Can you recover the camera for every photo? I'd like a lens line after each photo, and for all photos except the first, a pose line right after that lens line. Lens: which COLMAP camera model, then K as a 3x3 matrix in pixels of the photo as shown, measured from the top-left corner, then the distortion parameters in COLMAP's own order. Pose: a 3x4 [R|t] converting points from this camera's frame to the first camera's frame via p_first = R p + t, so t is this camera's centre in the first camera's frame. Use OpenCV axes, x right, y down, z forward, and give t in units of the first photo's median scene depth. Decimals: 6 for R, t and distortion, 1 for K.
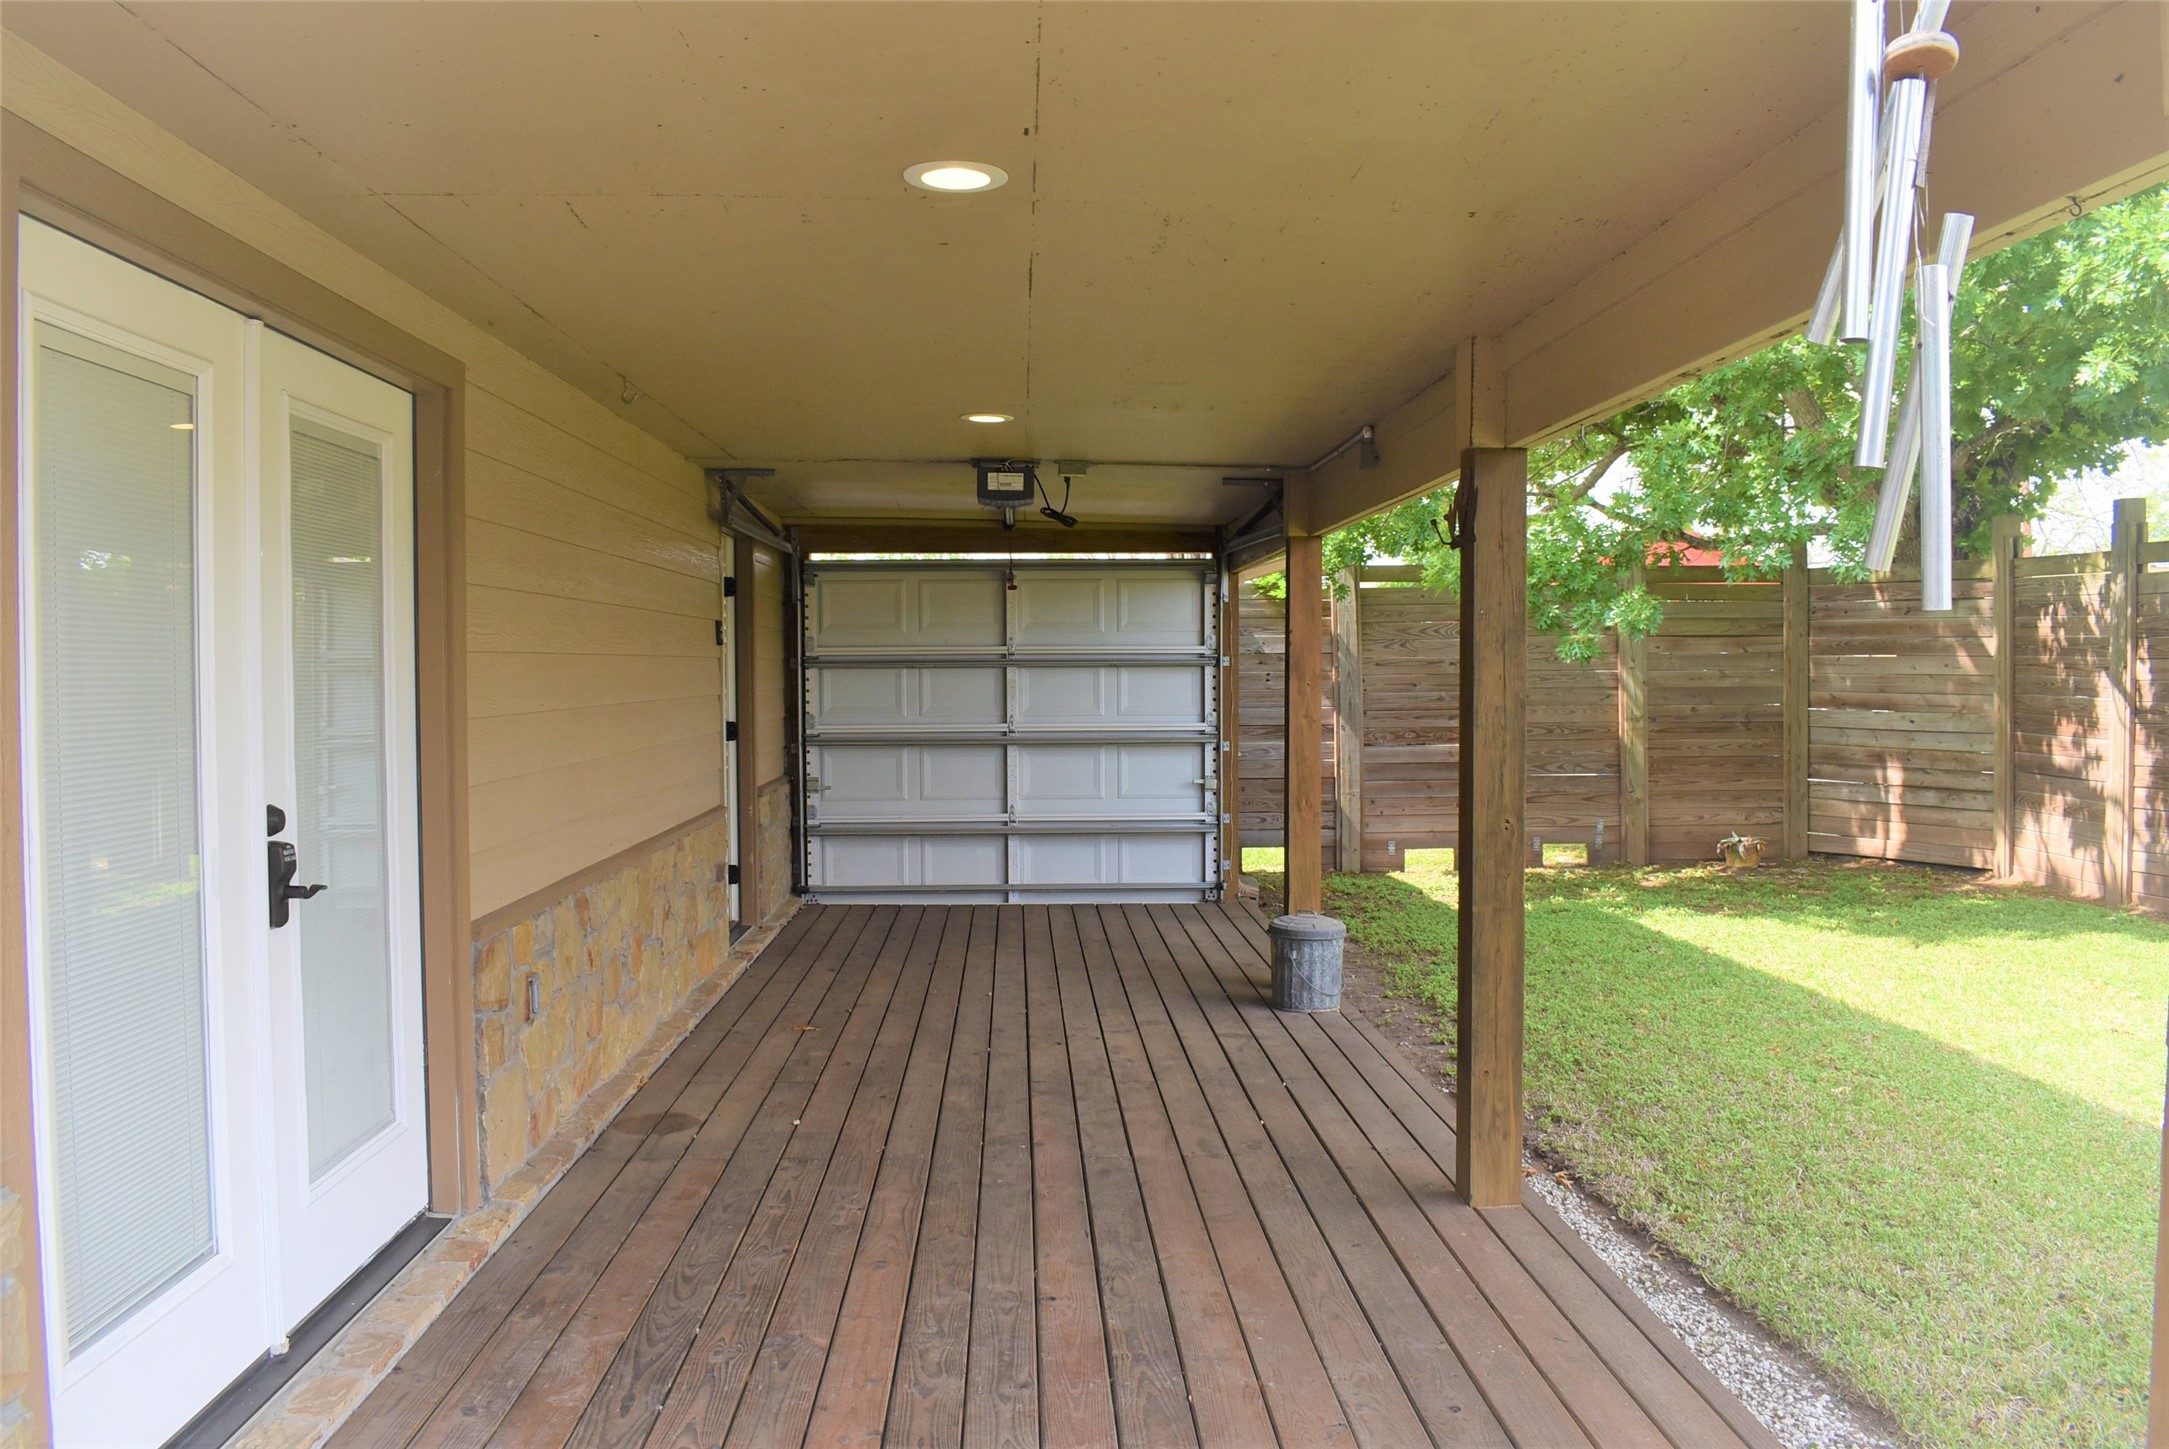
lens RADIAL K [[1717.4, 0, 1085.0], [0, 1717.4, 725.2], [0, 0, 1]] dist [-0.094423, 0.015224]
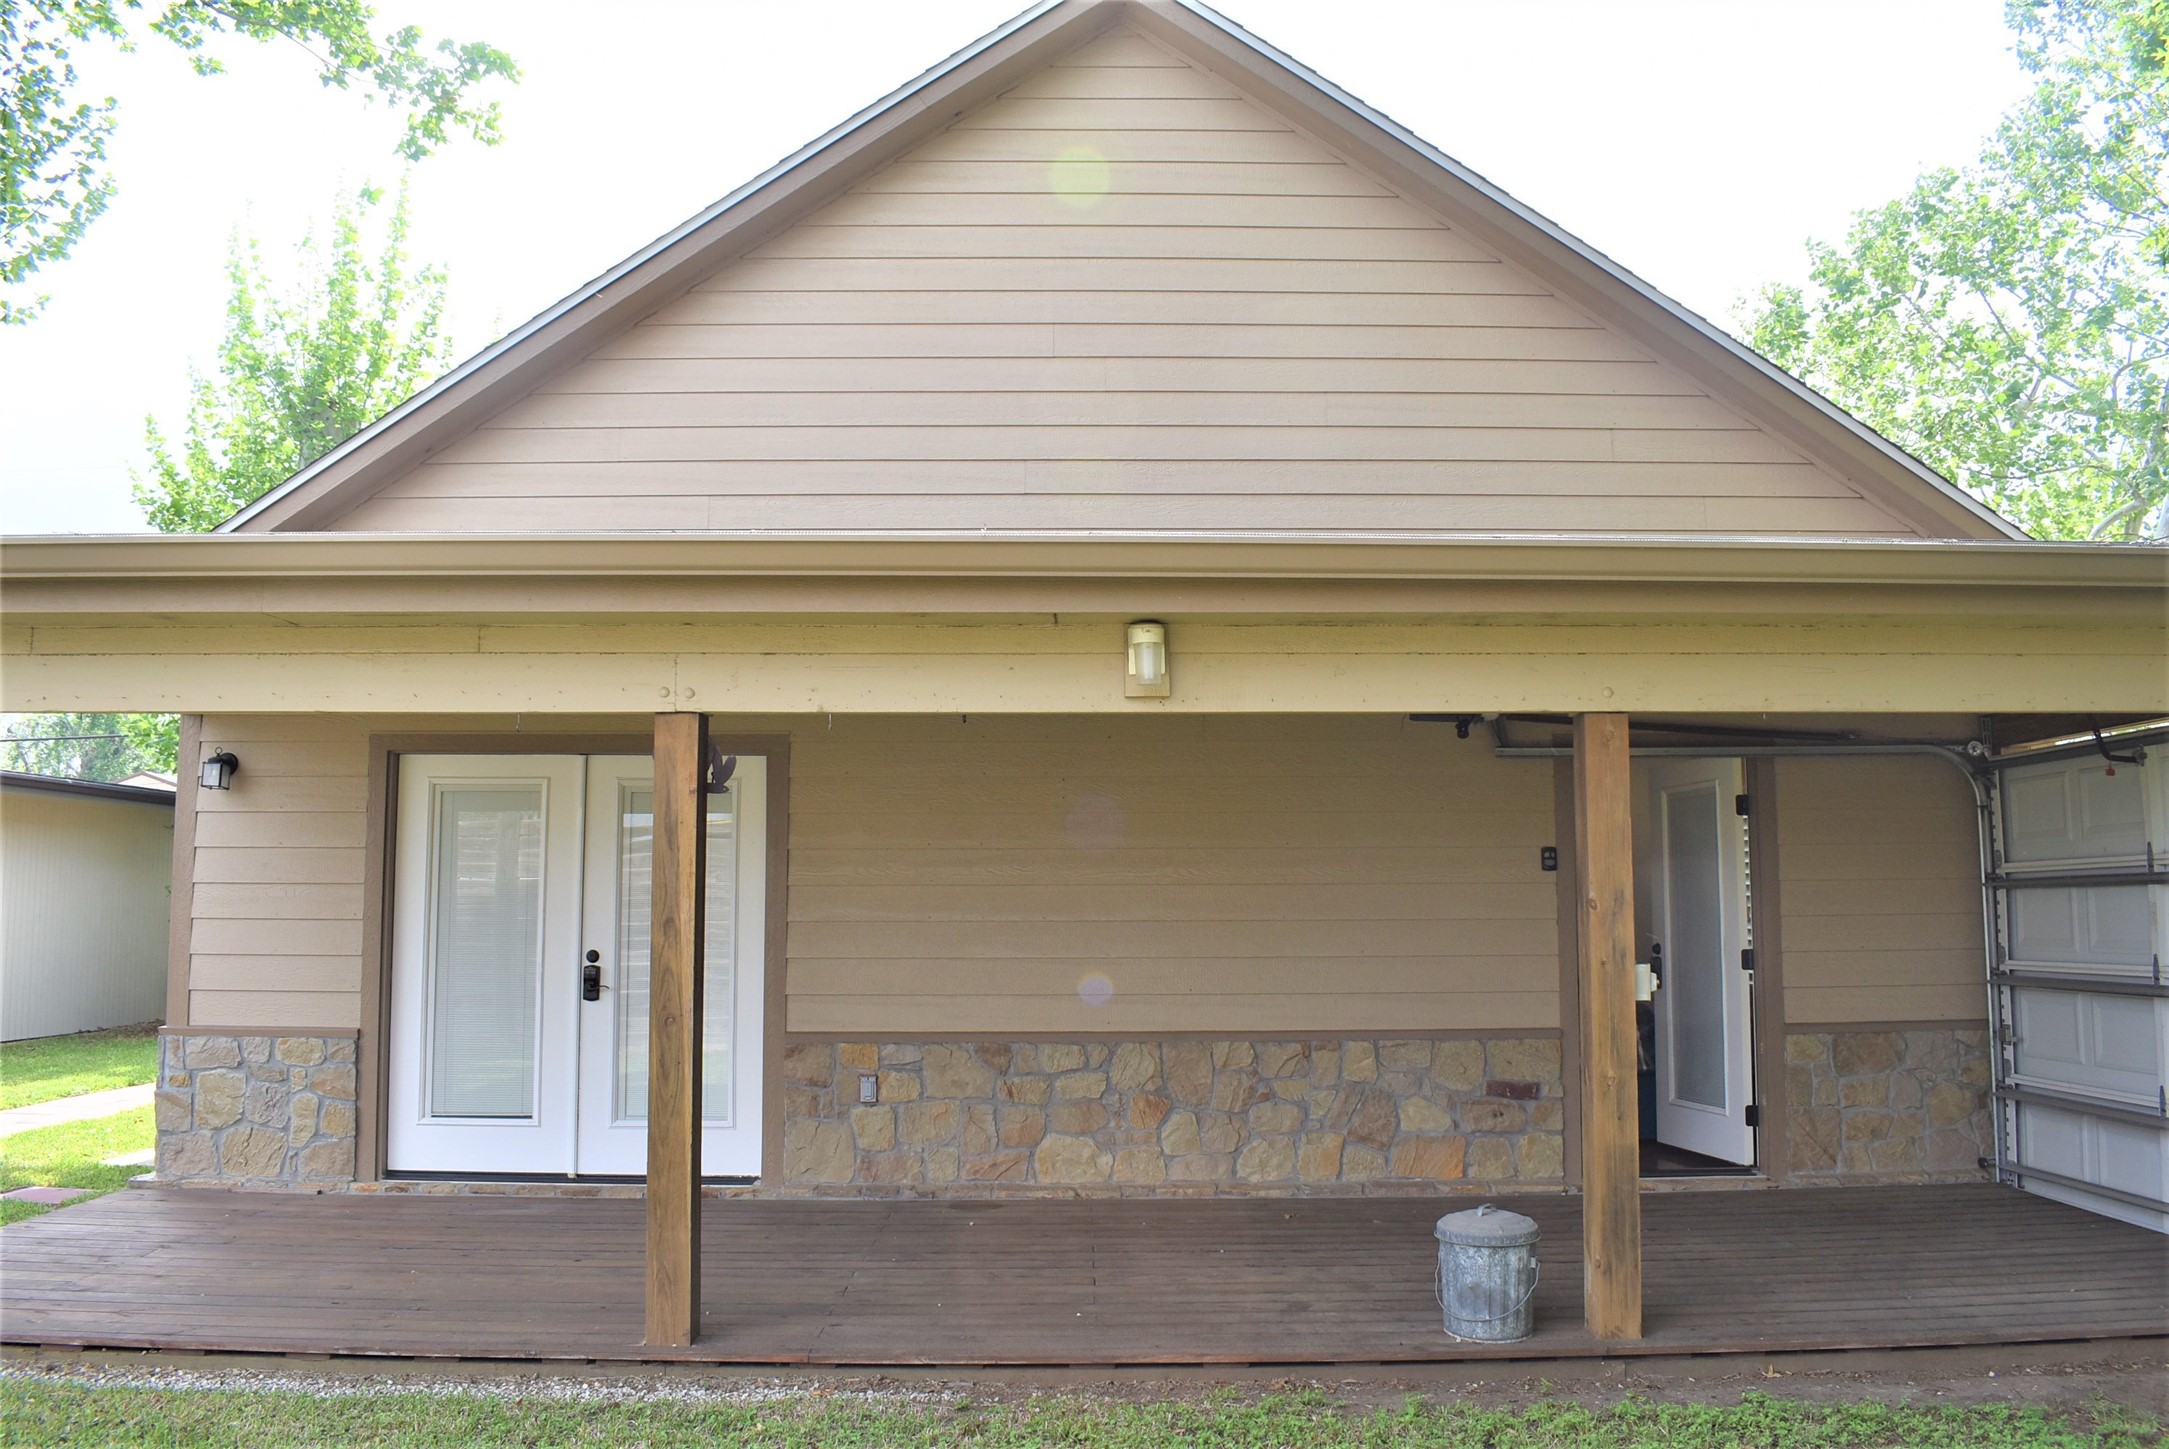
lens RADIAL K [[1717.4, 0, 1085.4], [0, 1717.4, 725.4], [0, 0, 1]] dist [-0.094423, 0.015224]
pose [[-0.035744, -0.113355, -0.992911, 0.652425], [-0.032236, 0.993160, -0.112222, -0.007546], [0.998841, 0.027996, -0.039154, 0.588992]]
